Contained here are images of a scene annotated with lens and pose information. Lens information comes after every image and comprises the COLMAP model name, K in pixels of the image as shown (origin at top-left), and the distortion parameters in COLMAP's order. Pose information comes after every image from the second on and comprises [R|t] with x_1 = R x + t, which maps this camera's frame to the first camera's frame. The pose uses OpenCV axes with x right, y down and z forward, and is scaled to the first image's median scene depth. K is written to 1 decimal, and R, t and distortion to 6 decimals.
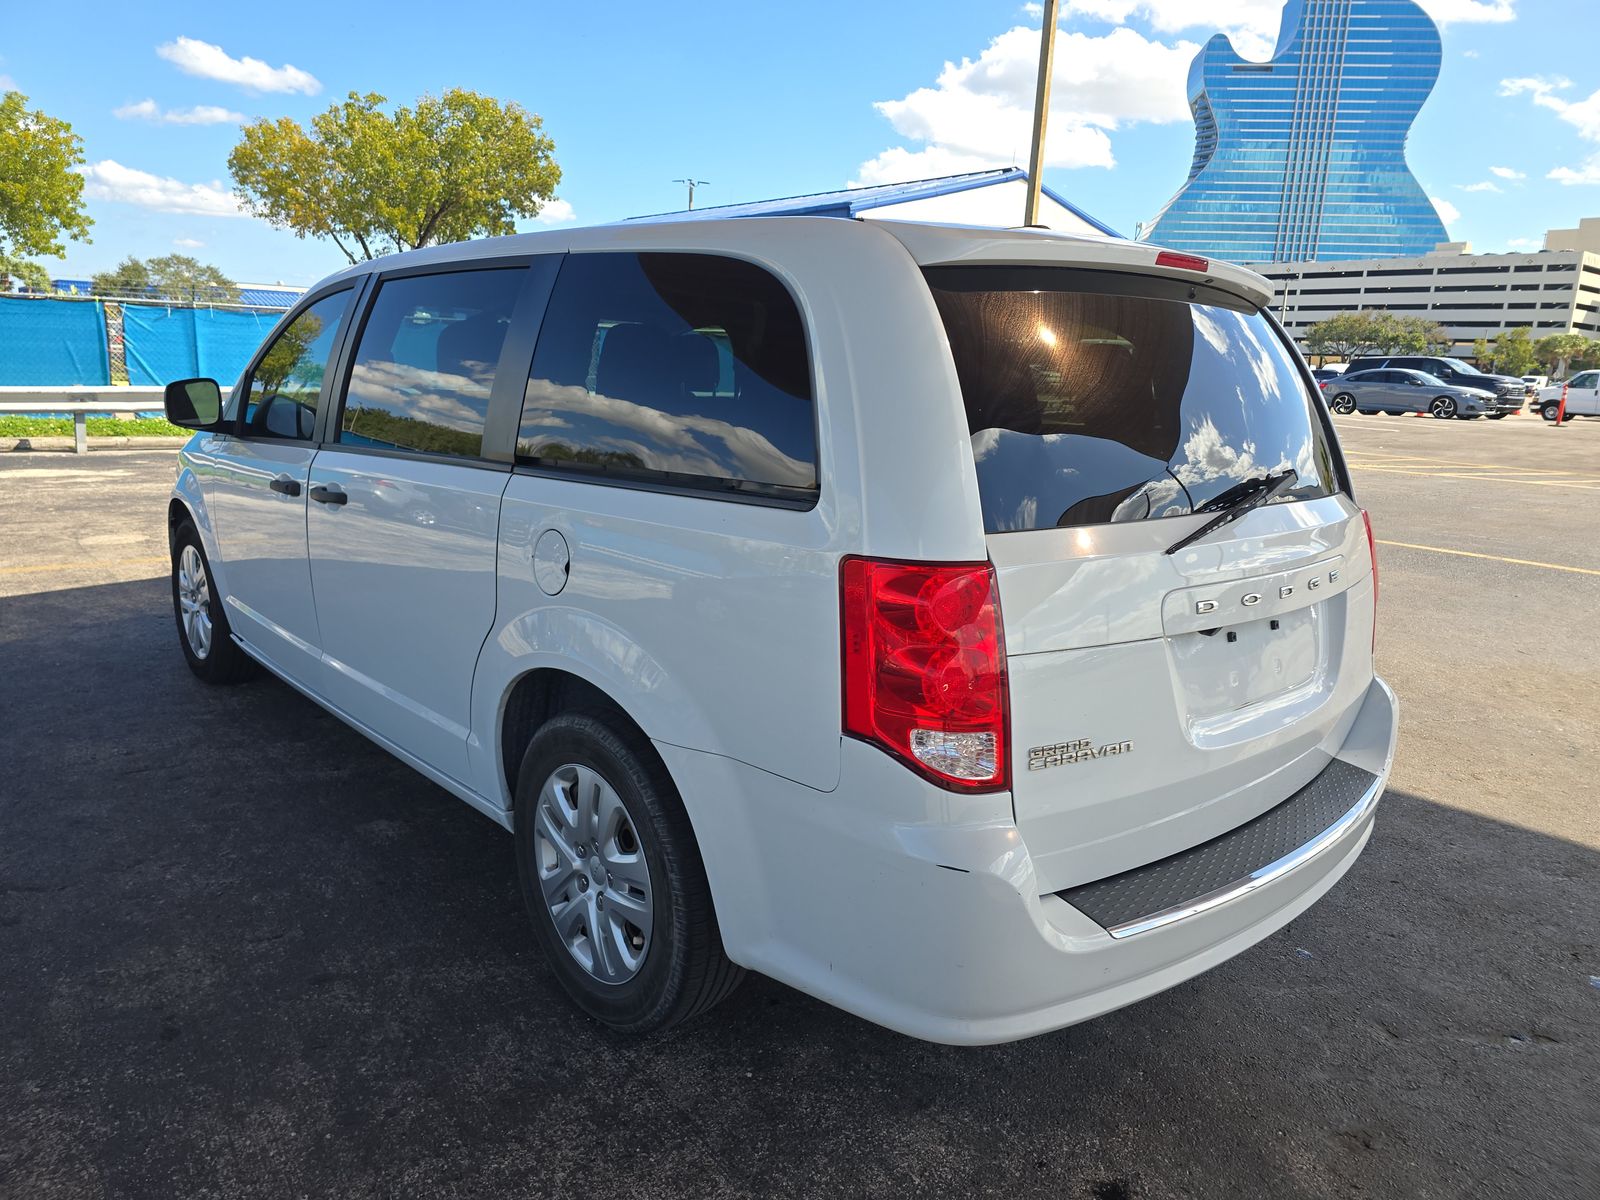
lens RADIAL K [[1084.3, 0, 795.3], [0, 1084.3, 610.9], [0, 0, 1]] dist [0.022901, -0.025152]
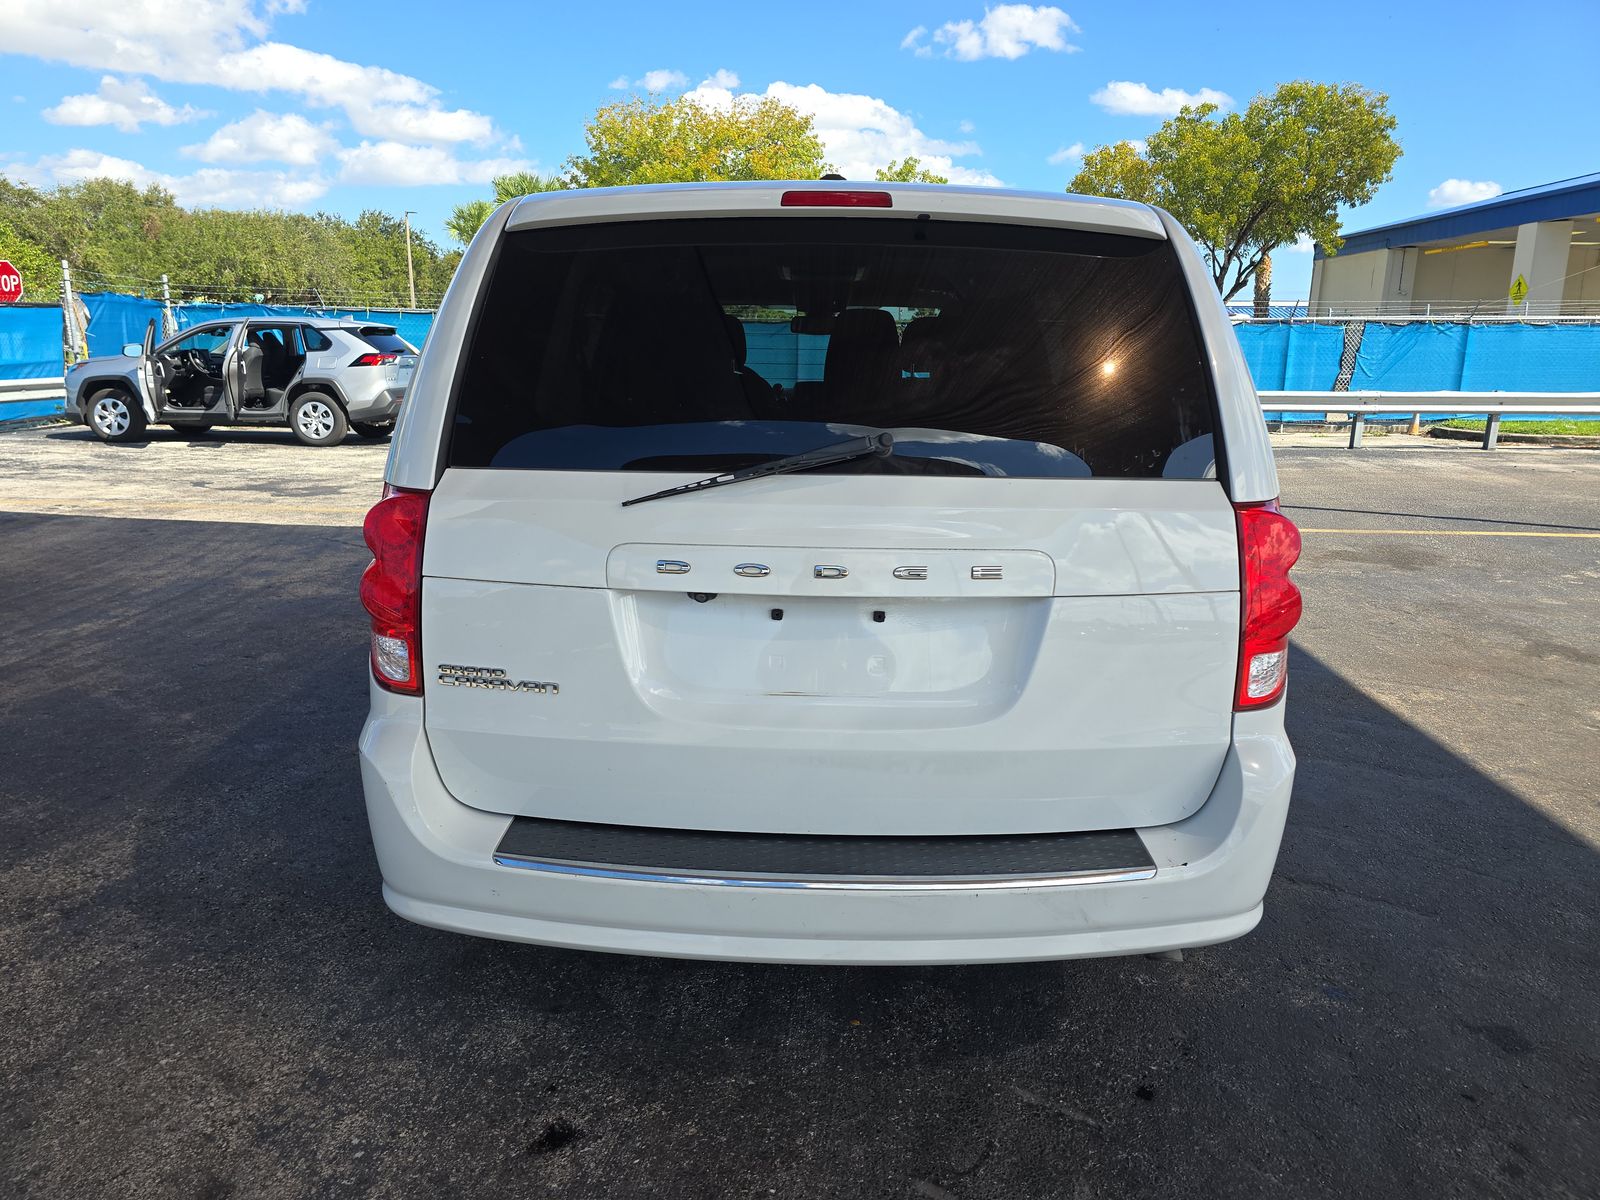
lens RADIAL K [[1084.3, 0, 806.1], [0, 1084.3, 596.8], [0, 0, 1]] dist [0.022901, -0.025152]
pose [[0.717524, 0.121730, -0.685814, 0.095880], [-0.135736, 0.990170, 0.033739, -0.002207], [0.683180, 0.068881, 0.726994, 0.034475]]
